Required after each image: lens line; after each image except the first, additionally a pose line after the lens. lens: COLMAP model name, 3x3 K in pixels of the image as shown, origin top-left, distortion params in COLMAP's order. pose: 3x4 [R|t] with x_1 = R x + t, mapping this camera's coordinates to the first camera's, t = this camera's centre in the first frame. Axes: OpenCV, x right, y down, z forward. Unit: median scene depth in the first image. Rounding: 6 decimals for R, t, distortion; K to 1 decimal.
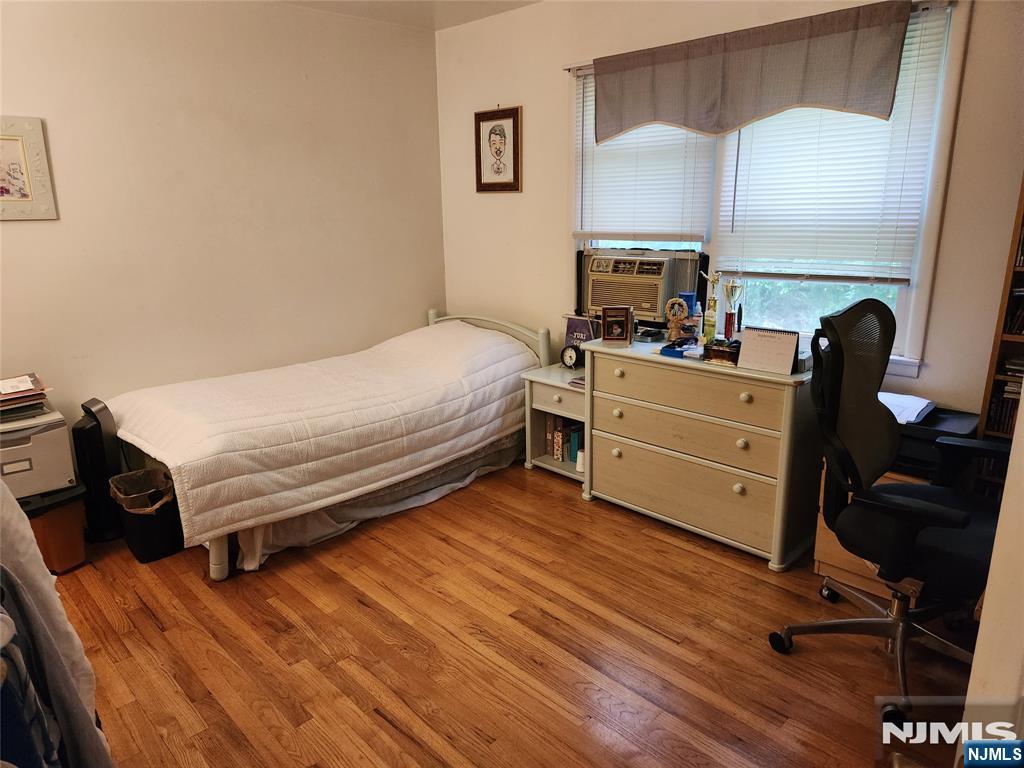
lens RADIAL K [[700.6, 0, 499.4], [0, 700.6, 383.5], [0, 0, 1]] dist [0.077120, -0.086082]
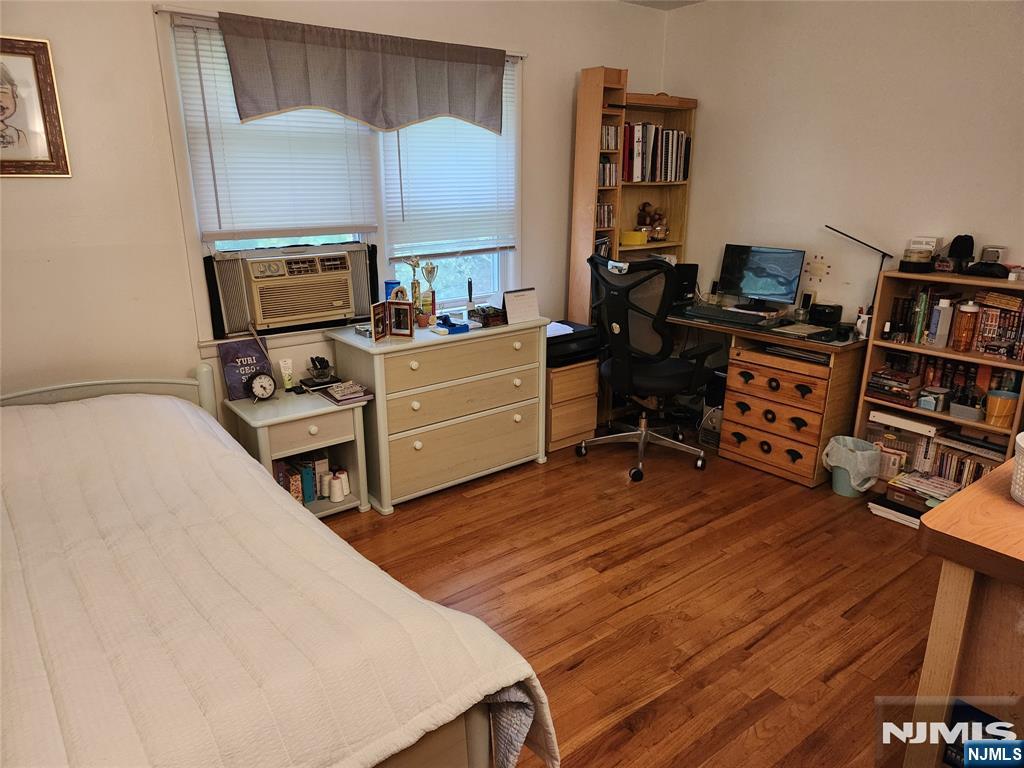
lens RADIAL K [[700.6, 0, 499.4], [0, 700.6, 383.5], [0, 0, 1]] dist [0.077120, -0.086082]
pose [[0.085922, -0.261022, 0.961501, -0.741800], [0.255046, 0.938675, 0.232034, -0.181965], [-0.963104, 0.225290, 0.147226, 0.708271]]
